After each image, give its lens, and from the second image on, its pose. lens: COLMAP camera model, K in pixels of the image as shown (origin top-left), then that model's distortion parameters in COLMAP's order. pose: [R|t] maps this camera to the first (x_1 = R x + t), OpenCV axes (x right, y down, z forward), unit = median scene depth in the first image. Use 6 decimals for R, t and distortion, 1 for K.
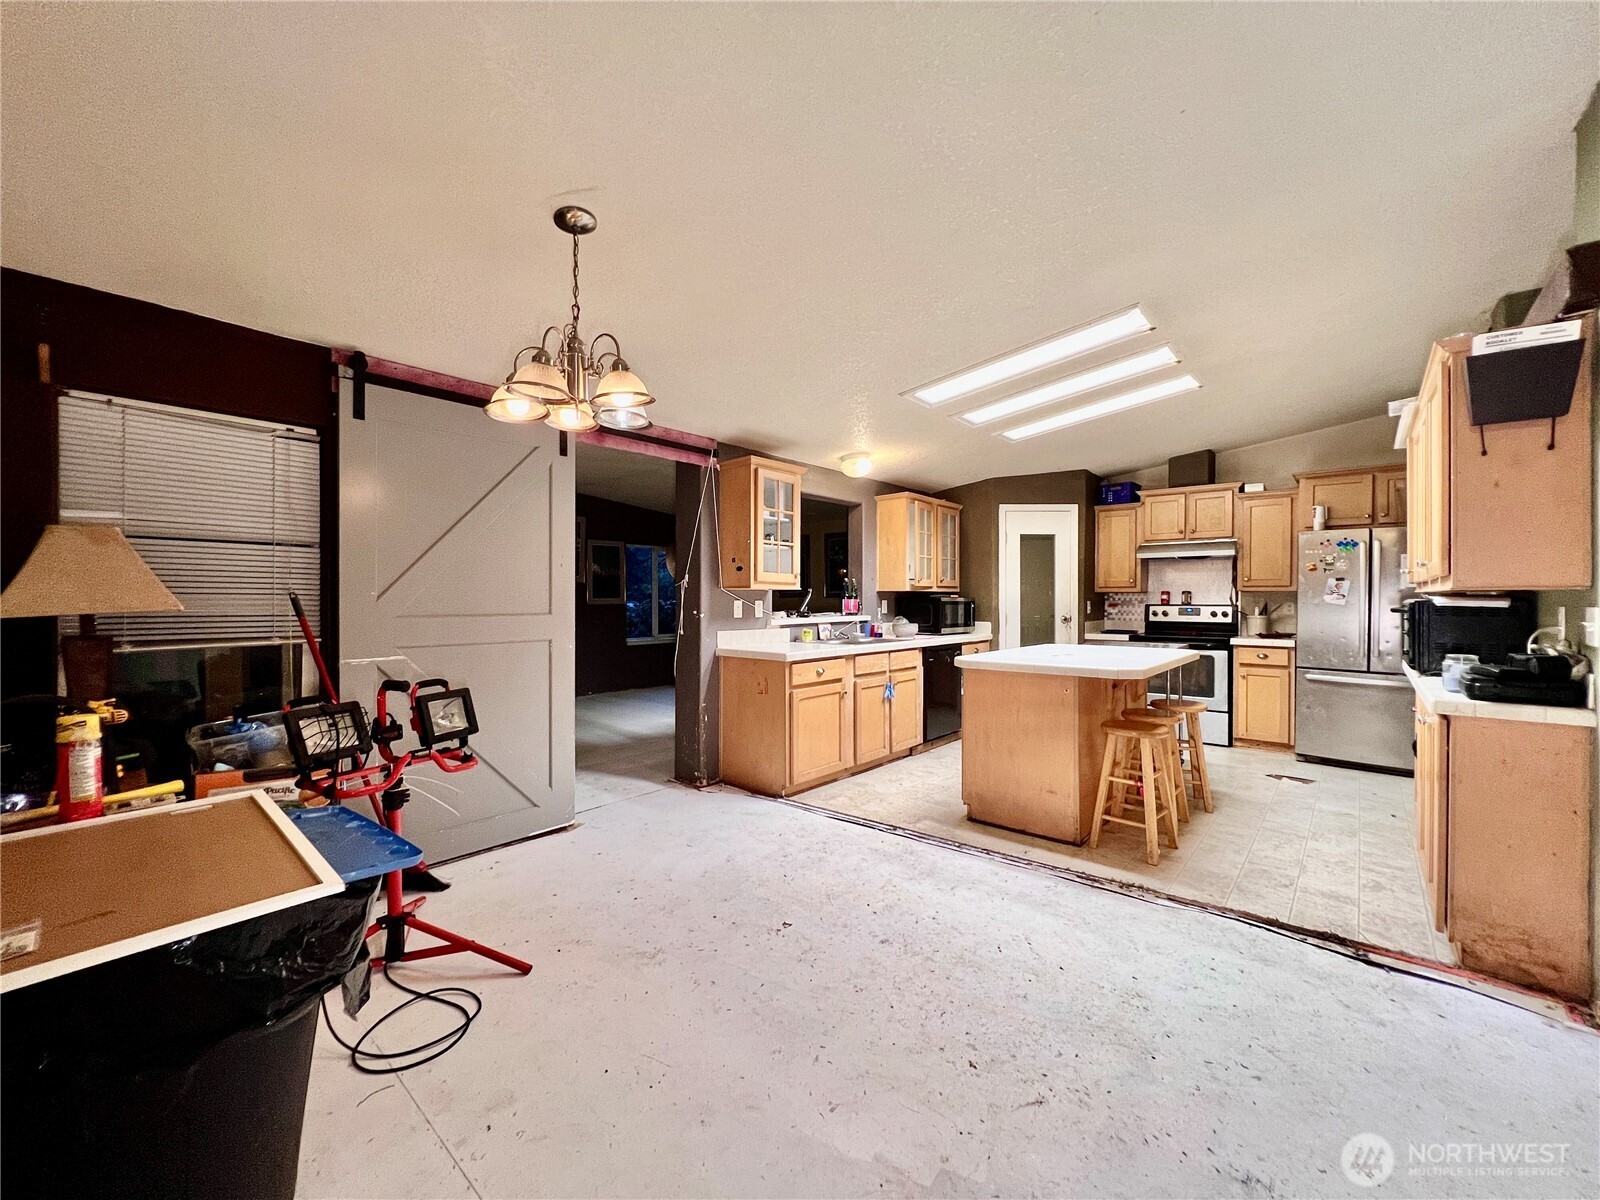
lens RADIAL K [[641.0, 0, 799.7], [0, 641.0, 599.5], [0, 0, 1]] dist [-0.001673, 0.000451]
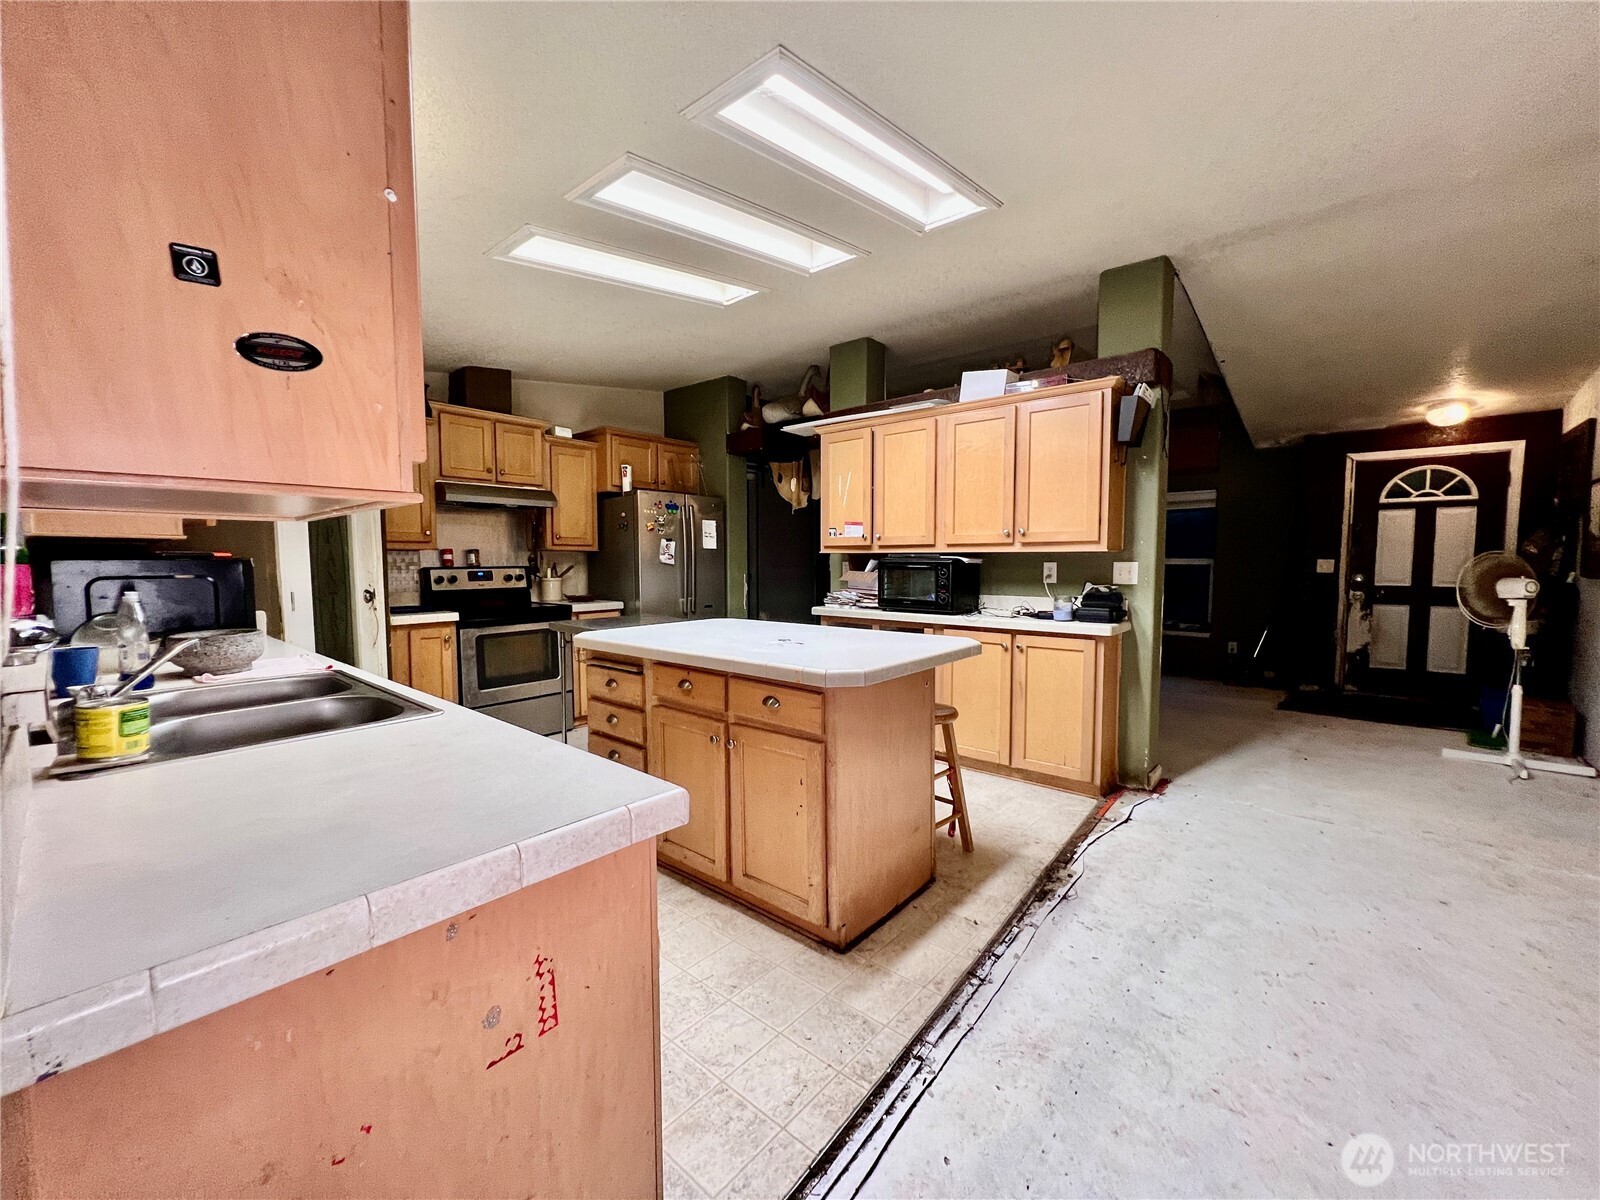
lens RADIAL K [[641.0, 0, 795.1], [0, 641.0, 599.5], [0, 0, 1]] dist [-0.001673, 0.000451]
pose [[-0.001411, -0.065166, 0.997873, -0.244004], [0.004549, 0.997864, 0.065172, -0.002263], [-0.999989, 0.004631, -0.001112, 0.907223]]
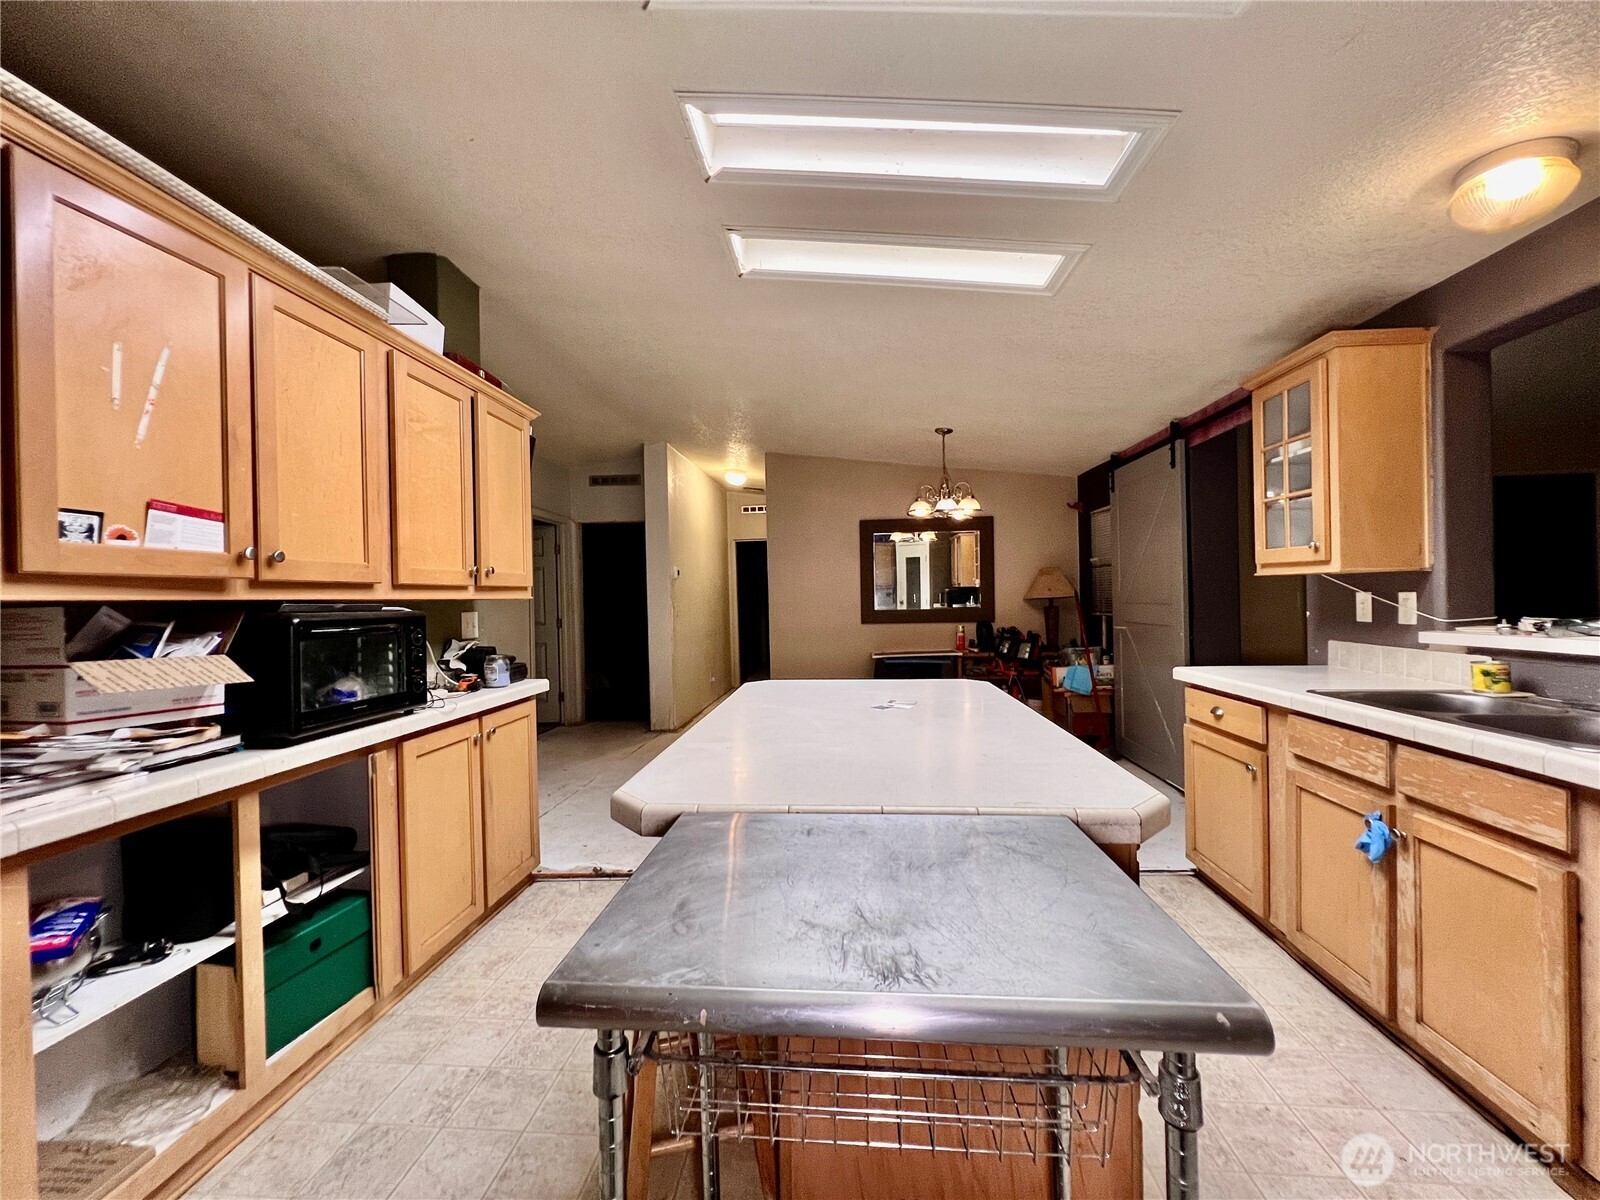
lens RADIAL K [[641.4, 0, 797.8], [0, 641.4, 597.0], [0, 0, 1]] dist [-0.002930, 0.001052]
pose [[-0.809784, 0.016341, -0.586500, 0.713238], [0.020048, 0.999799, 0.000176, -0.004683], [0.586385, -0.011615, -0.809949, 1.271333]]
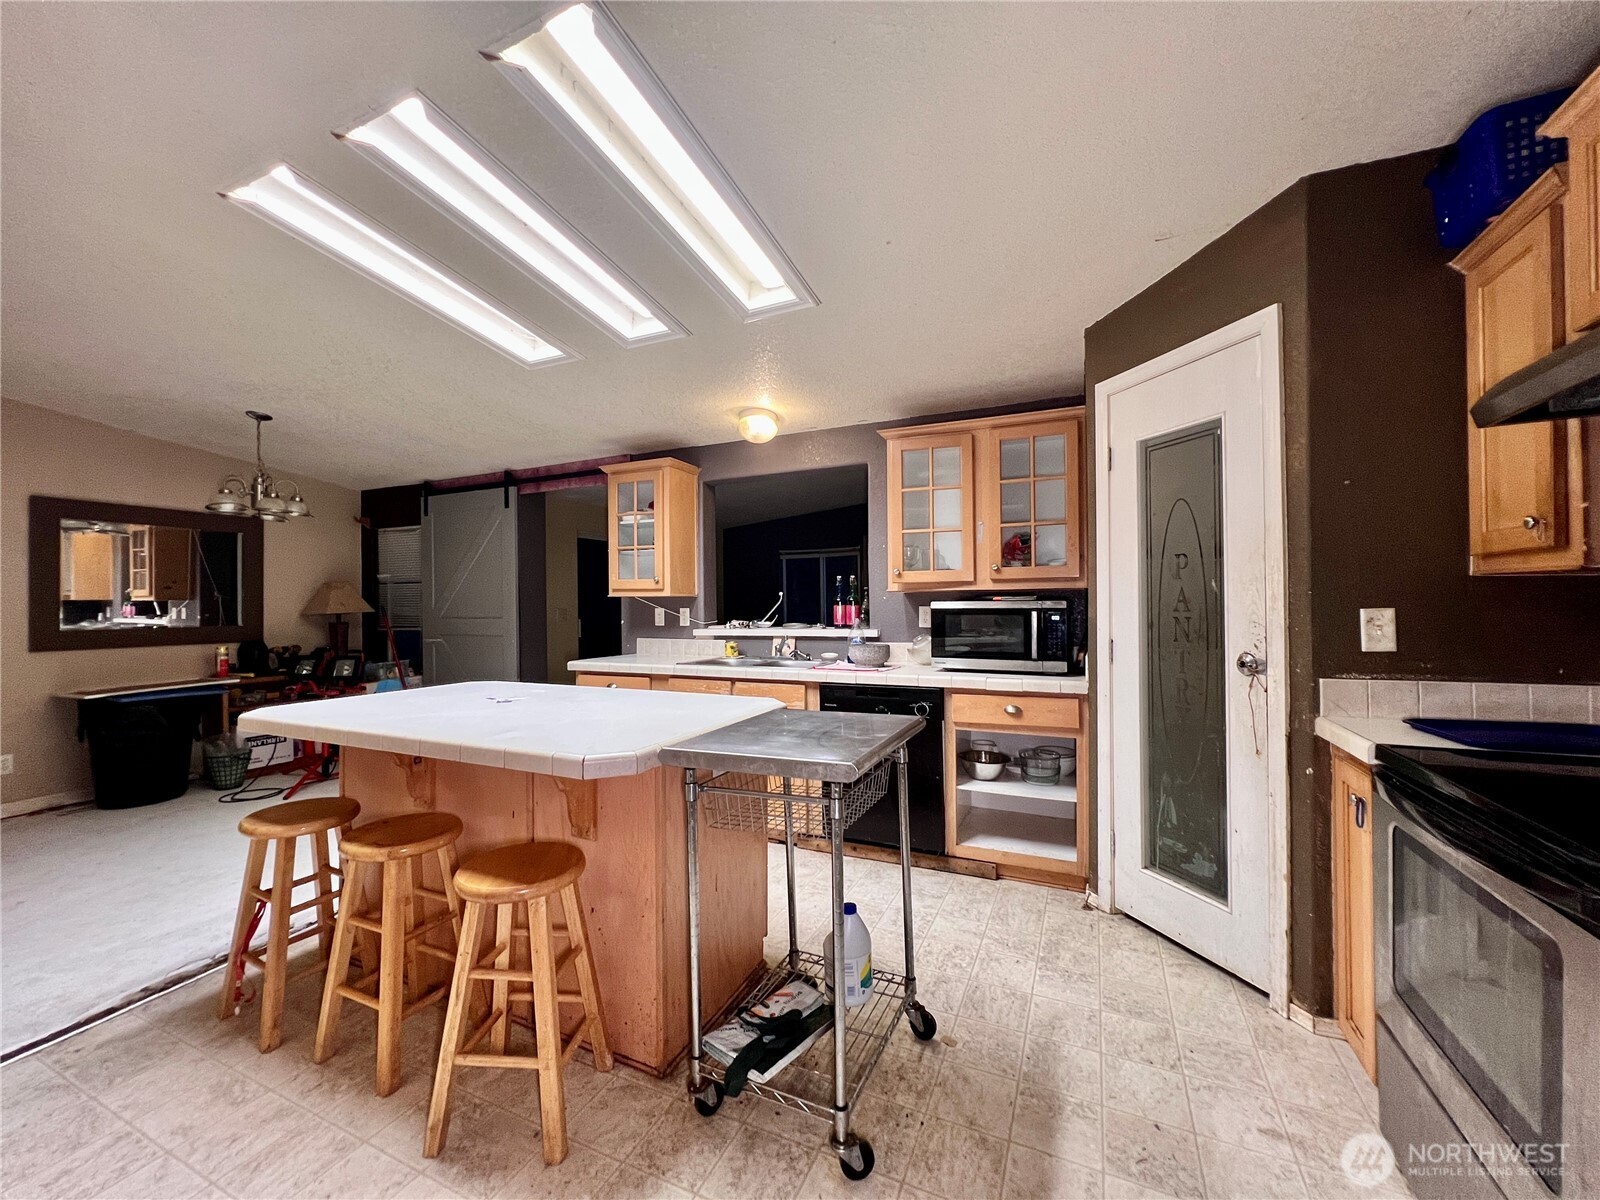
lens RADIAL K [[641.4, 0, 799.4], [0, 641.4, 602.1], [0, 0, 1]] dist [-0.002930, 0.001052]
pose [[0.282363, -0.005556, -0.959292, 0.987614], [0.008147, 0.999961, -0.003393, -0.002860], [0.959273, -0.006858, 0.282397, 1.009833]]
